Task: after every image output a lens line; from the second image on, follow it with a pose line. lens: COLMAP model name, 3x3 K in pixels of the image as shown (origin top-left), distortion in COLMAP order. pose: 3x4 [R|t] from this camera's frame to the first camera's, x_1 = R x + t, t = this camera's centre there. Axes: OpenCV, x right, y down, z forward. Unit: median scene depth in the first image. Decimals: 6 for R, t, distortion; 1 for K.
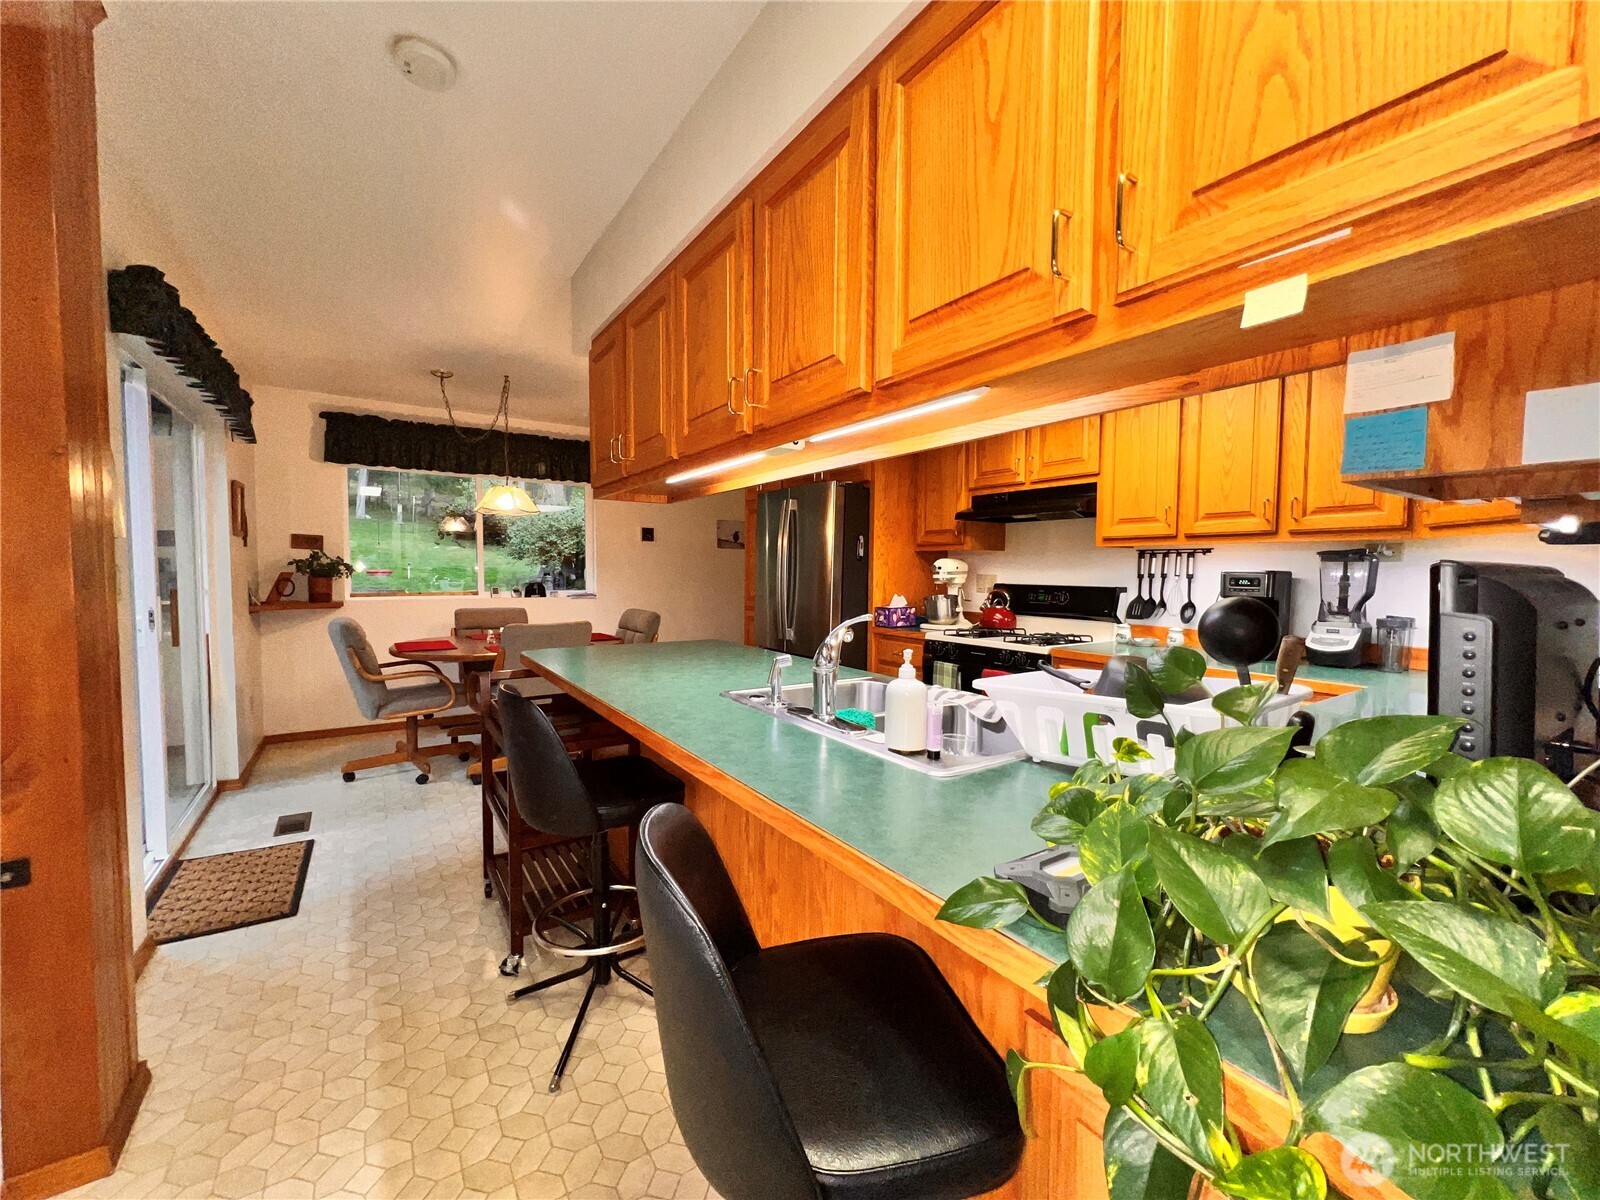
lens RADIAL K [[634.6, 0, 800.0], [0, 634.6, 600.0], [0, 0, 1]] dist [-0.000292, -0.000156]
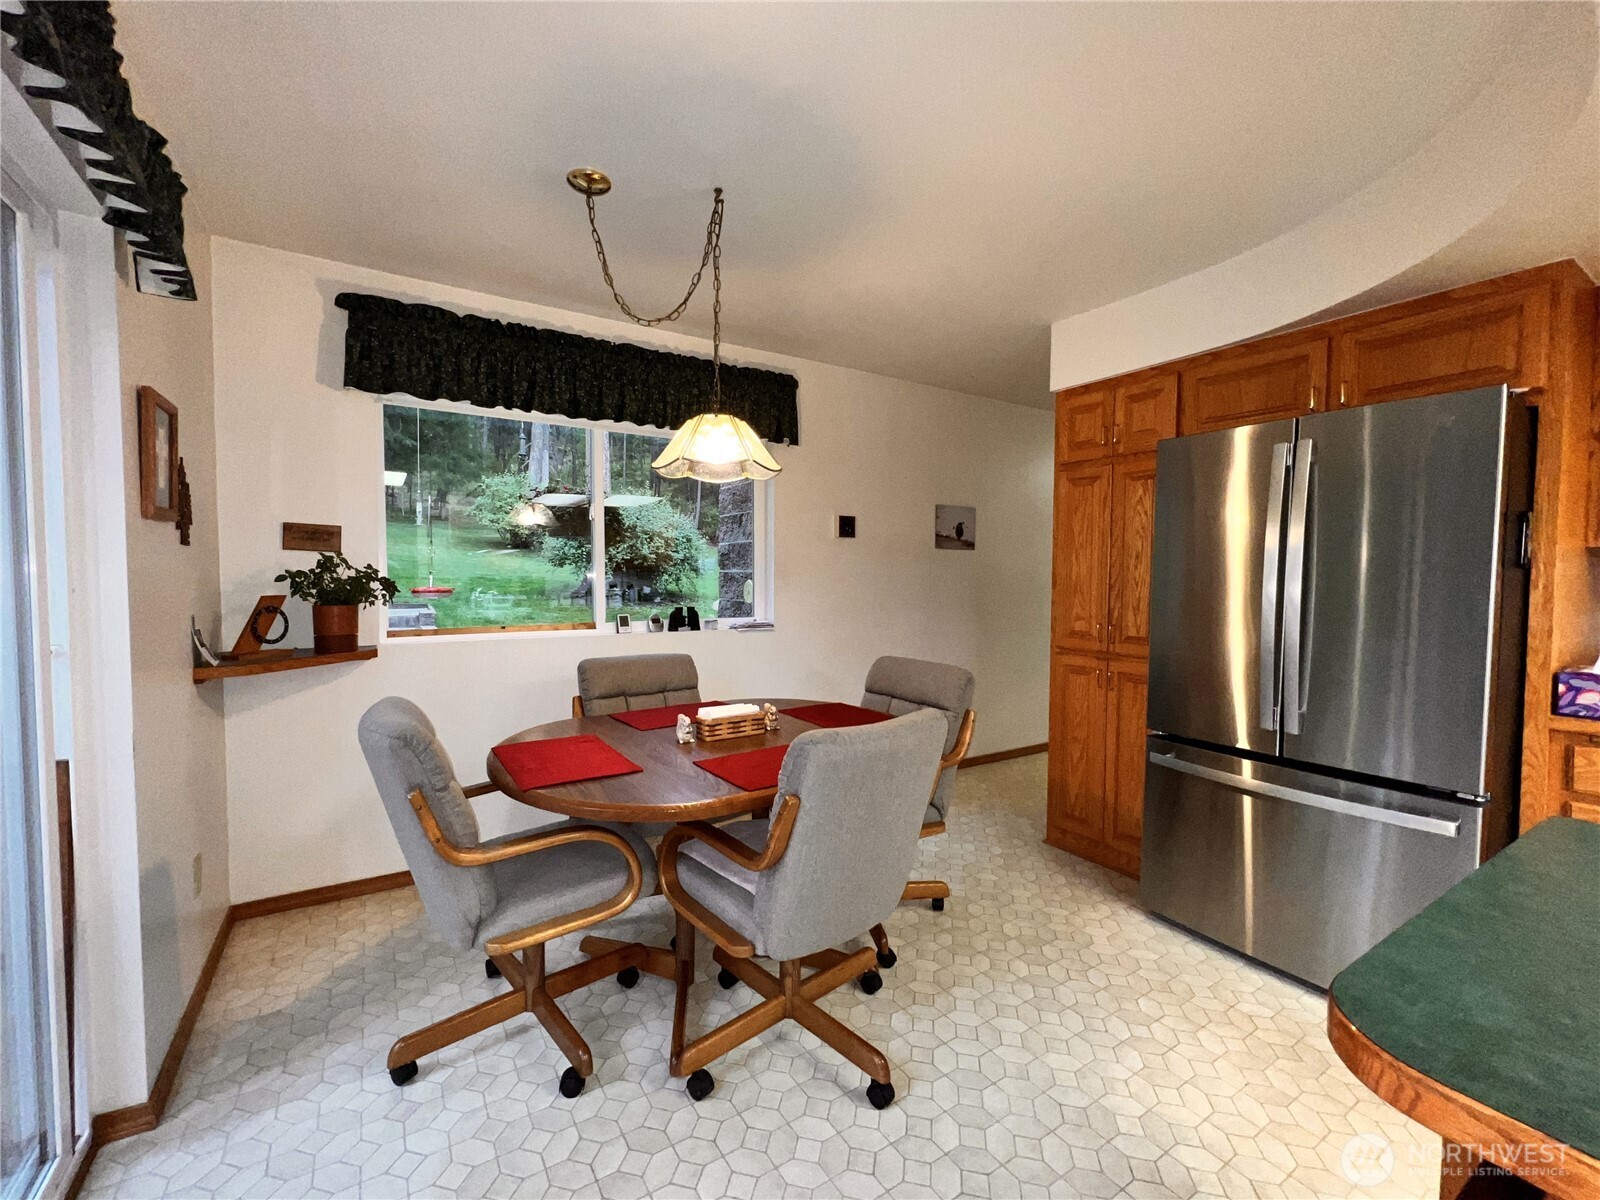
lens RADIAL K [[664.1, 0, 800.0], [0, 664.1, 600.0], [0, 0, 1]] dist [-0.000335, -0.000151]
pose [[0.999683, -0.003506, -0.024948, -0.357844], [0.003231, 0.999933, -0.011071, -0.031949], [0.024985, 0.010987, 0.999627, 0.459012]]
